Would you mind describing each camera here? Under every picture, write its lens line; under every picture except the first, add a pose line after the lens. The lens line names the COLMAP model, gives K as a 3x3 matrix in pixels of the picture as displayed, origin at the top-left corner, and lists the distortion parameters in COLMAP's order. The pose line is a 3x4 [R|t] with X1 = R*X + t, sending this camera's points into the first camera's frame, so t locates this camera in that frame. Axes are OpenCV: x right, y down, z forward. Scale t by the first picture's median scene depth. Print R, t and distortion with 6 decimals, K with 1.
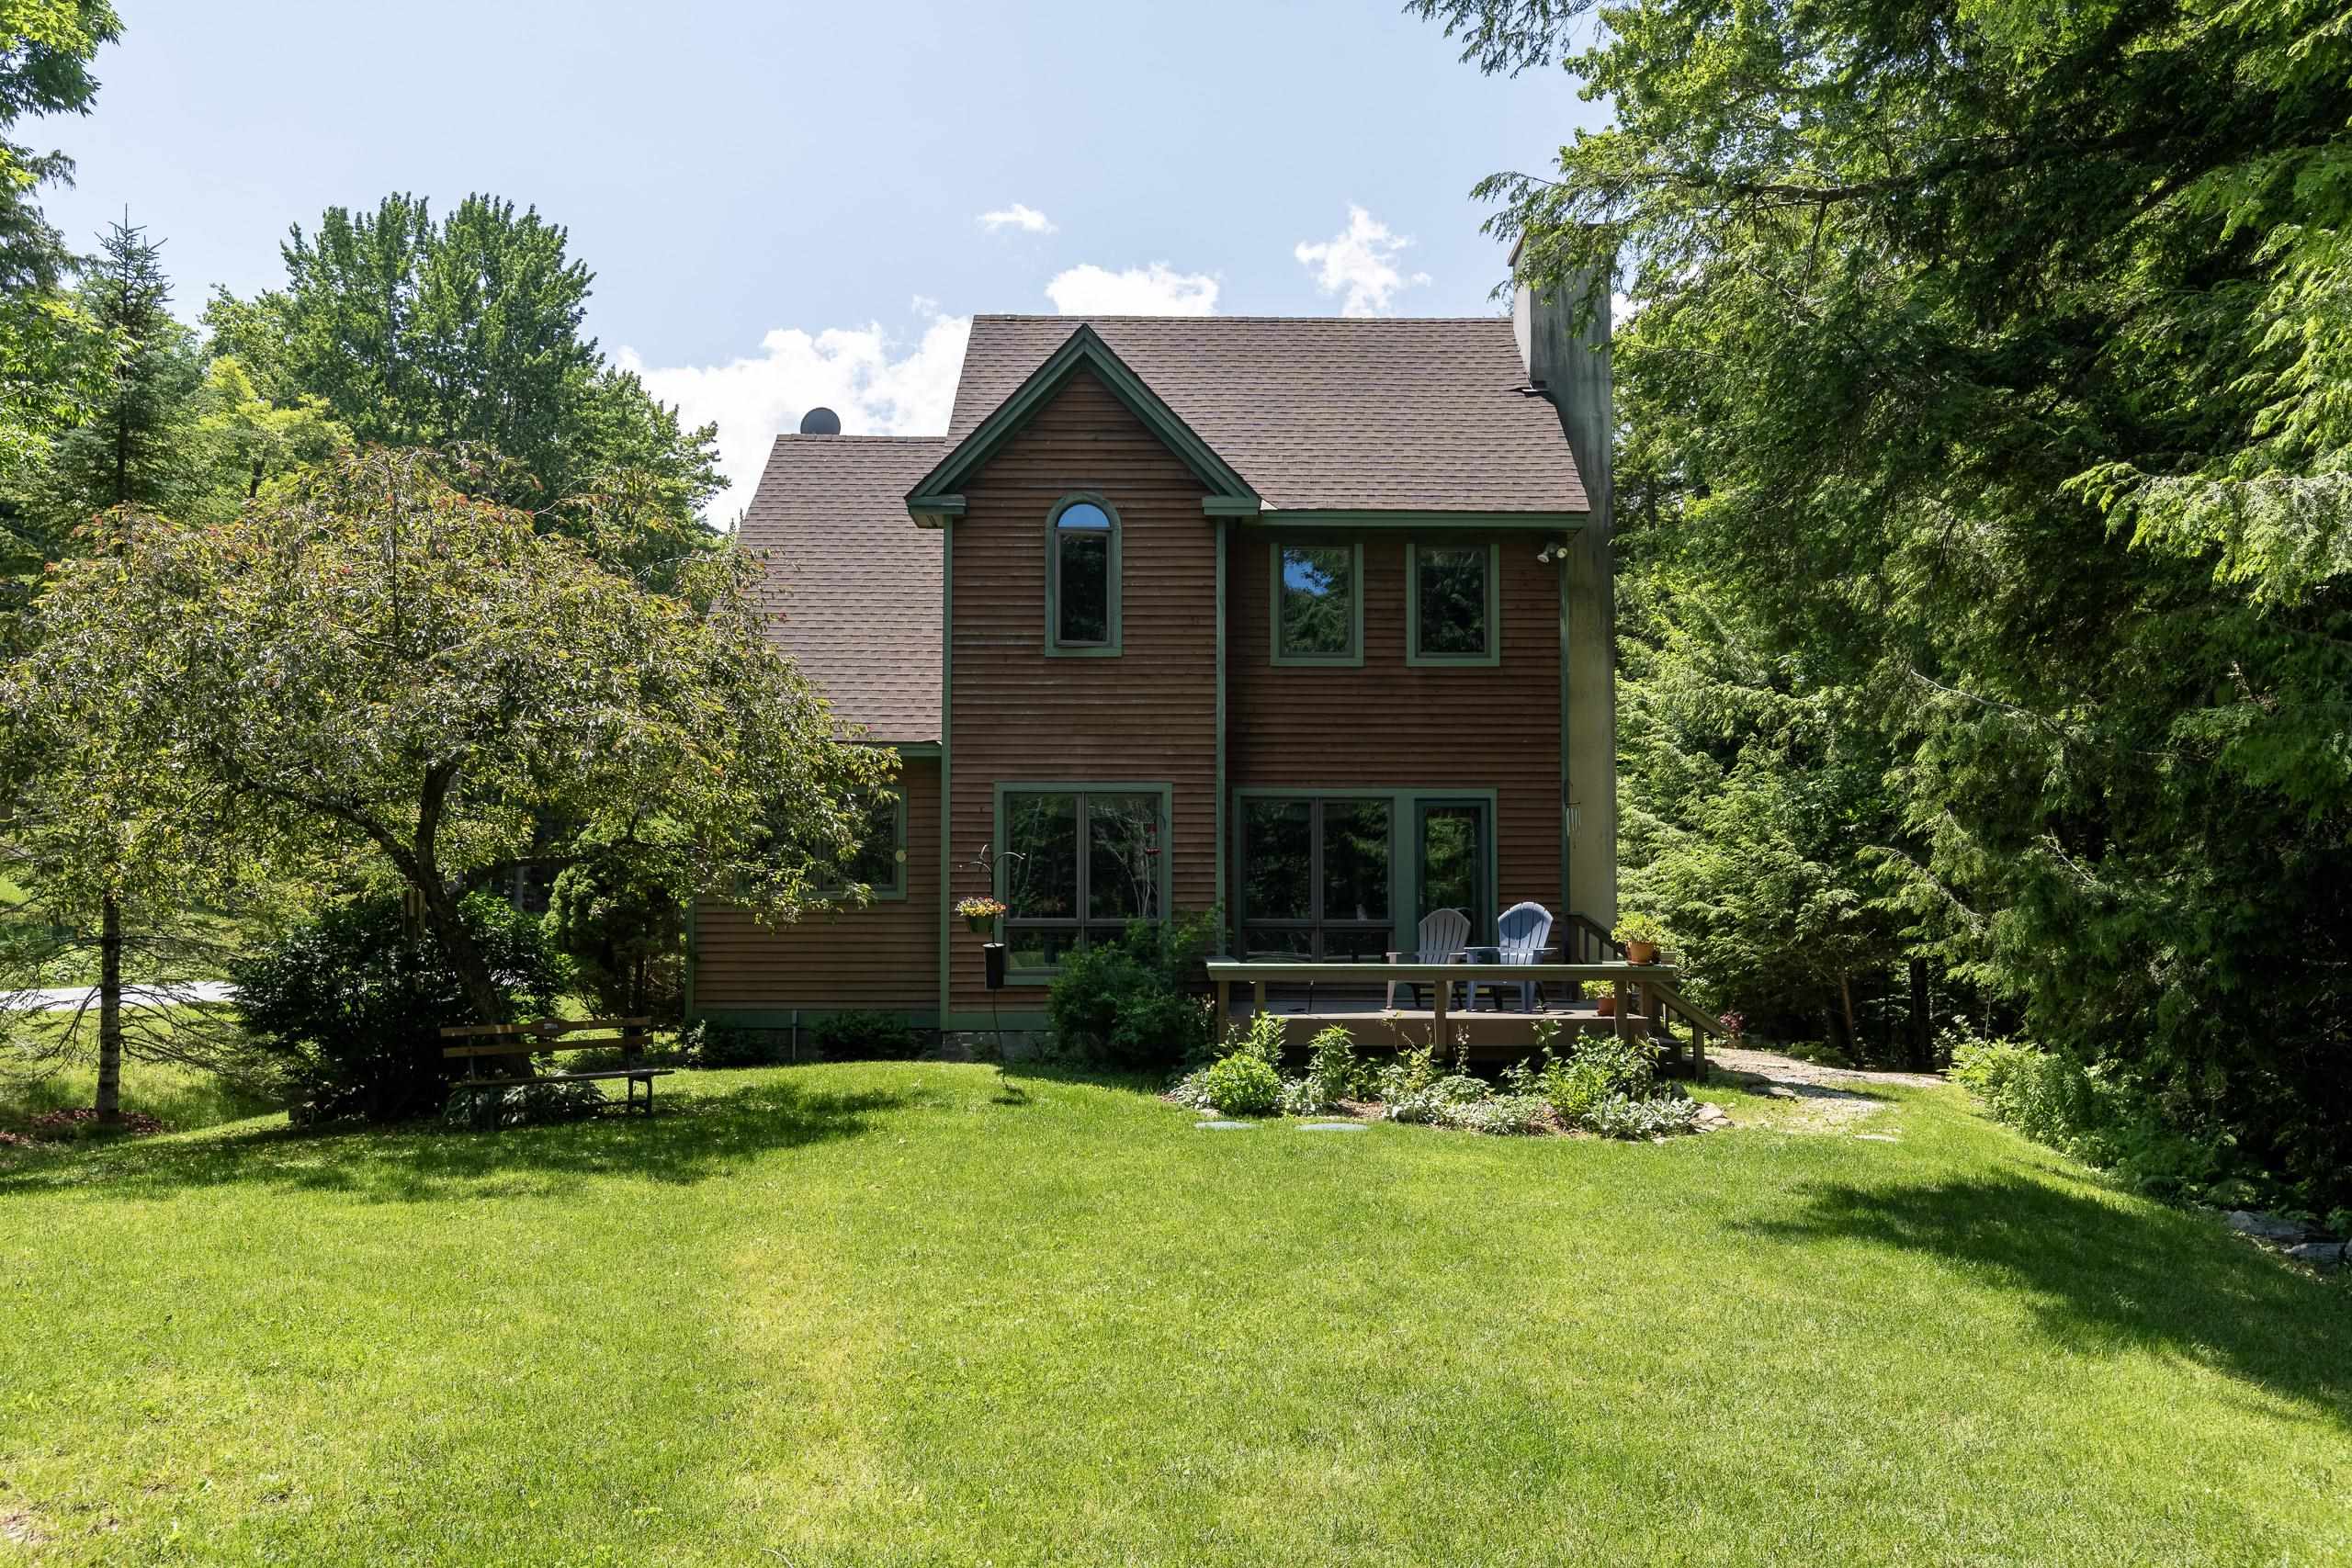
lens RADIAL K [[1622.1, 0, 1176.0], [0, 1622.1, 784.0], [0, 0, 1]] dist [0.091836, 0.000256]
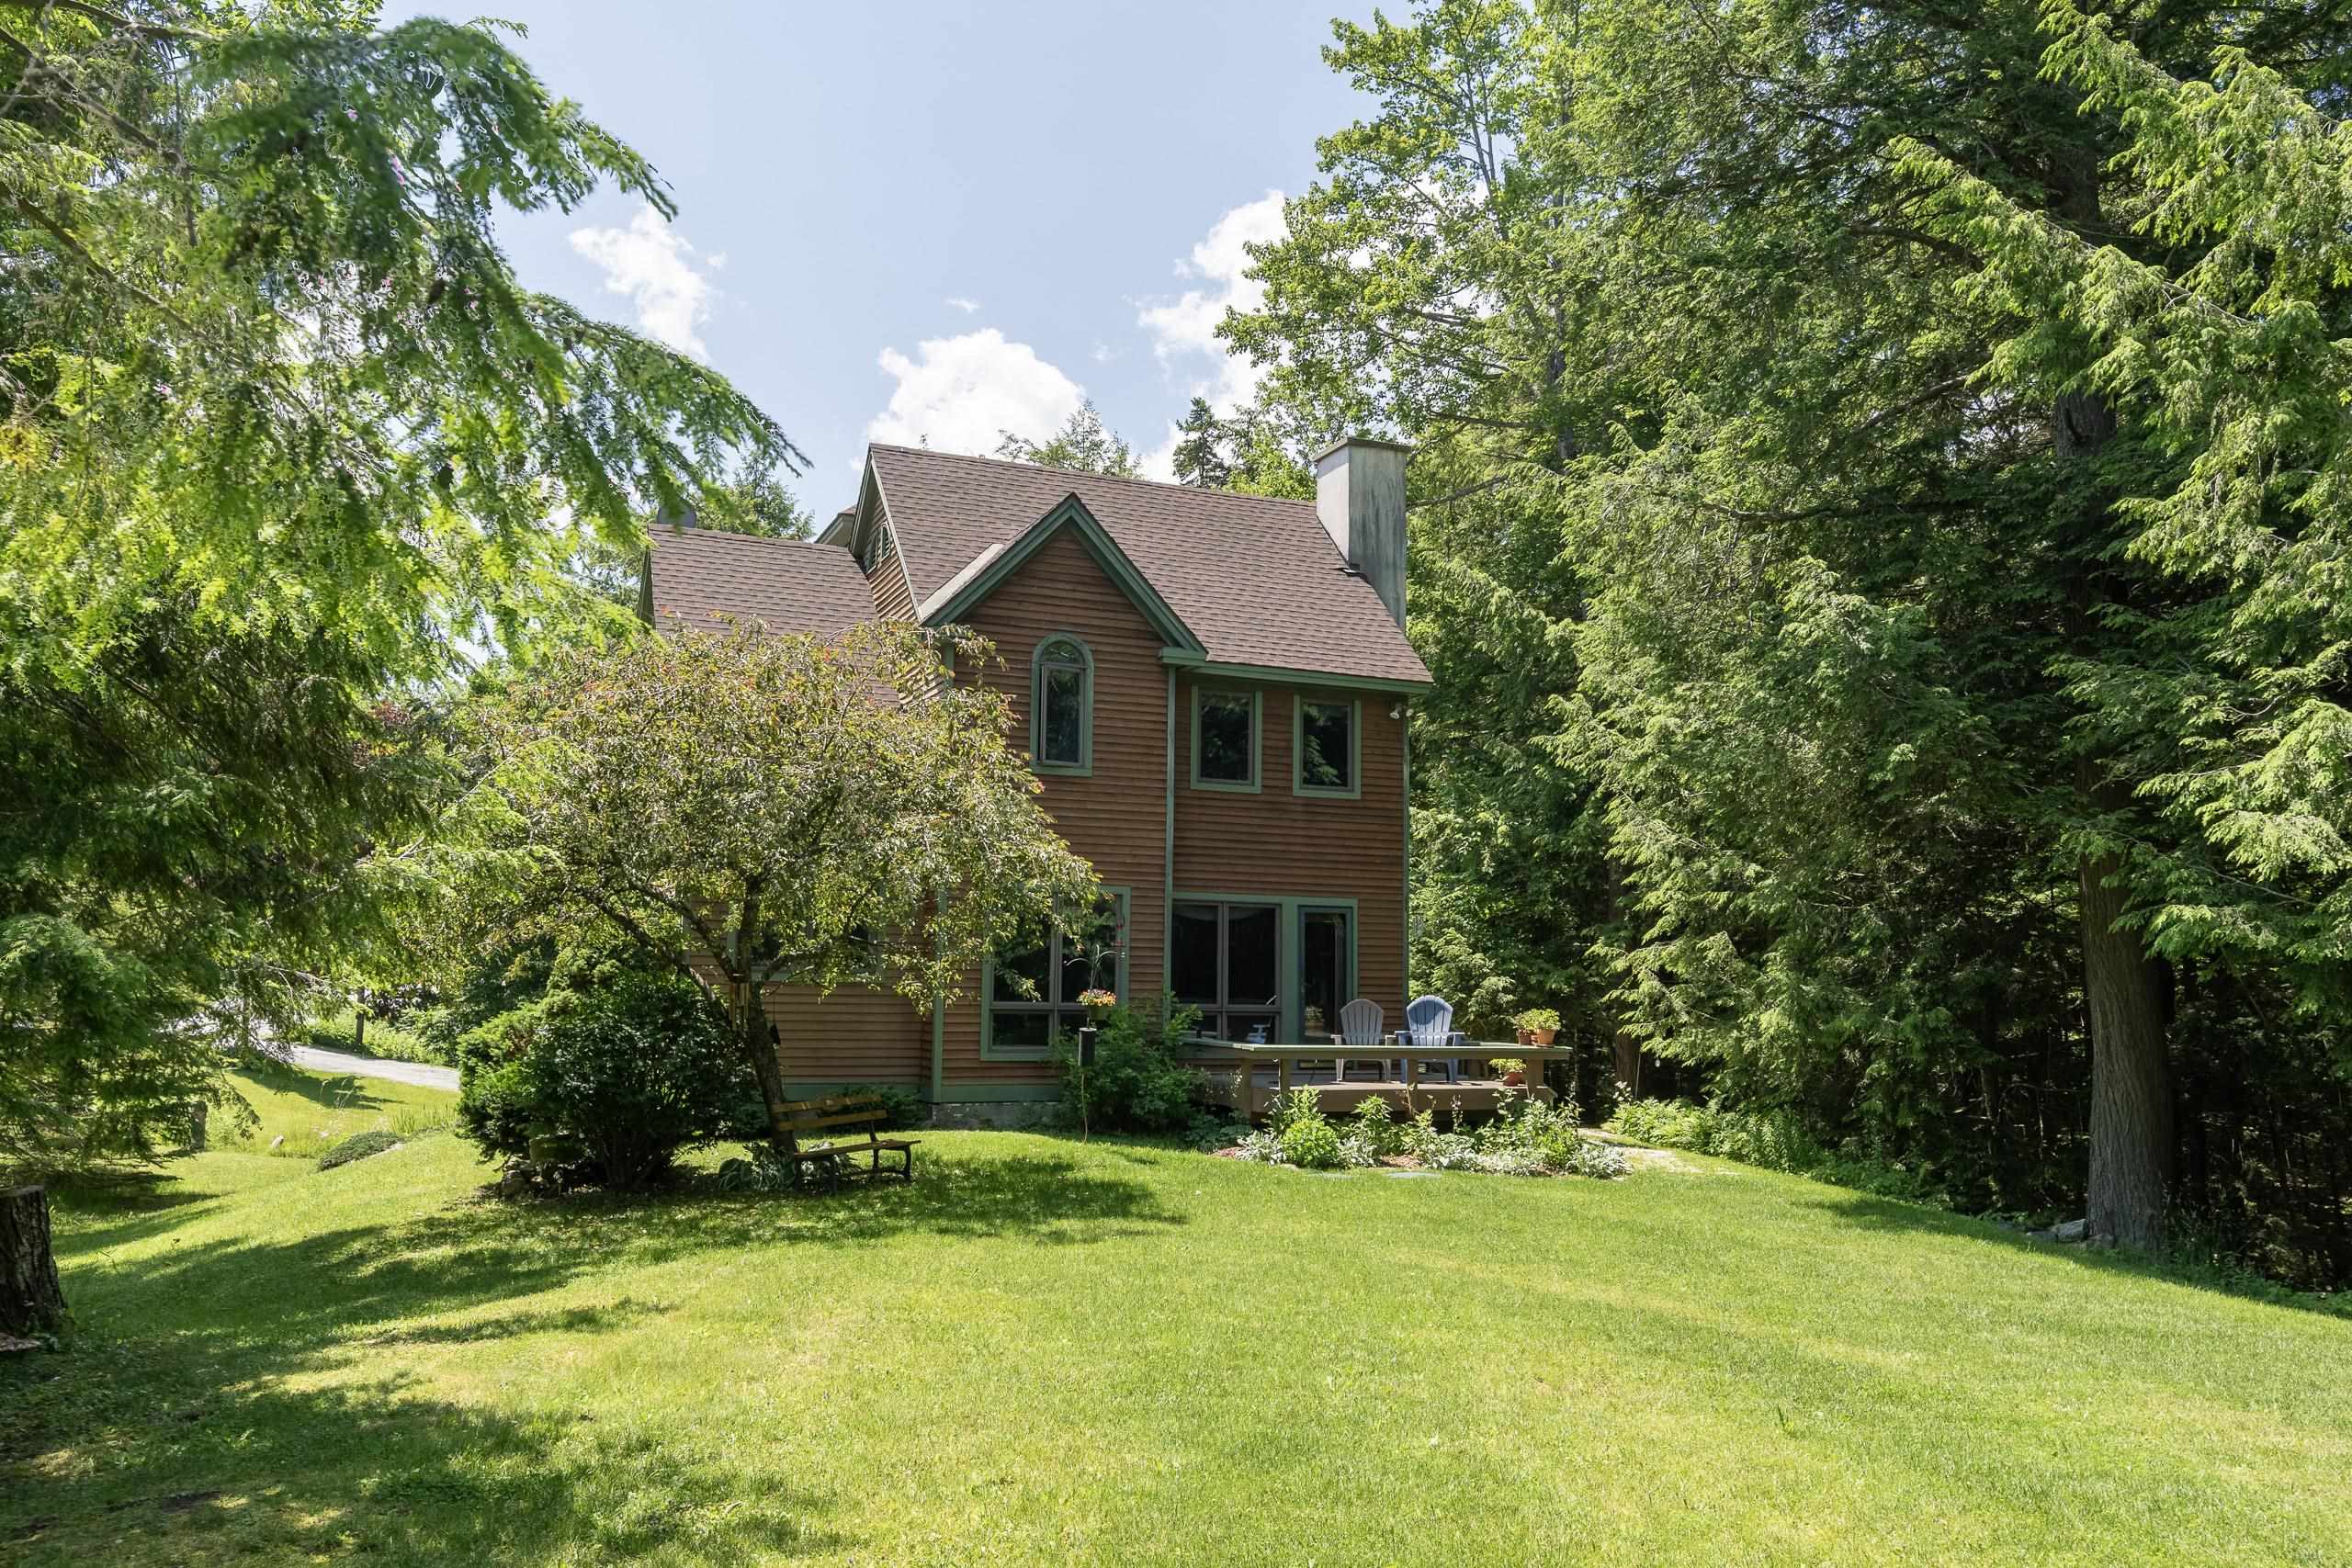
lens RADIAL K [[1622.1, 0, 1176.0], [0, 1622.1, 784.0], [0, 0, 1]] dist [0.091836, 0.000256]
pose [[0.934277, 0.054281, 0.352393, -0.386104], [-0.040588, 0.998110, -0.046135, -0.022611], [-0.354231, 0.028800, 0.934714, -0.108080]]
